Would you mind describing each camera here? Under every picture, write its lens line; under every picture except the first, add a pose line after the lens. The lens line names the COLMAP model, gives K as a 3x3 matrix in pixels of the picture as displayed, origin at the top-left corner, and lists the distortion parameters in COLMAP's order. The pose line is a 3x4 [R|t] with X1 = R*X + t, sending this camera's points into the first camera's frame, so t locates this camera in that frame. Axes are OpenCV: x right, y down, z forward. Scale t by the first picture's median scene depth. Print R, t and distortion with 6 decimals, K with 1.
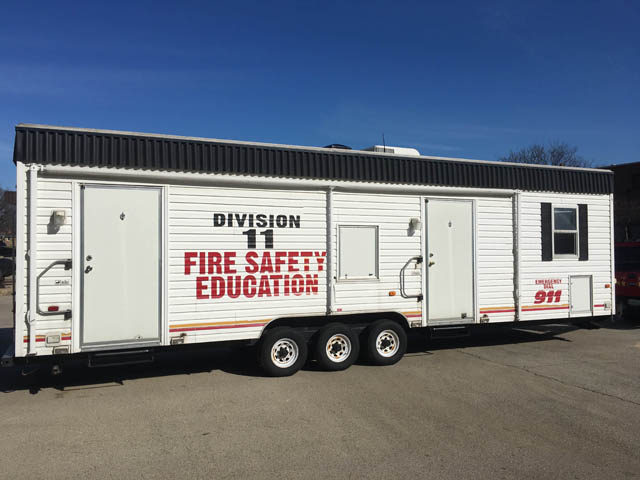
lens RADIAL K [[545.4, 0, 320.6], [0, 545.4, 249.8], [0, 0, 1]] dist [0.053710, -0.002443]
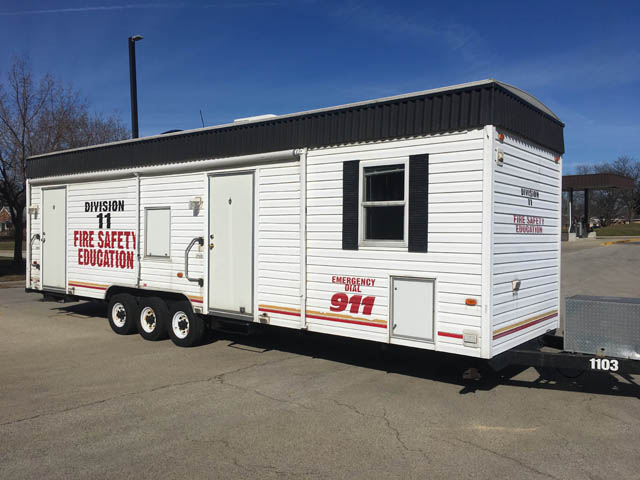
lens RADIAL K [[545.4, 0, 320.6], [0, 545.4, 249.8], [0, 0, 1]] dist [0.053710, -0.002443]
pose [[0.468849, 0.033643, -0.882638, 1.222597], [-0.012663, 0.999428, 0.031368, 0.000700], [0.883188, -0.003530, 0.469006, 0.831433]]
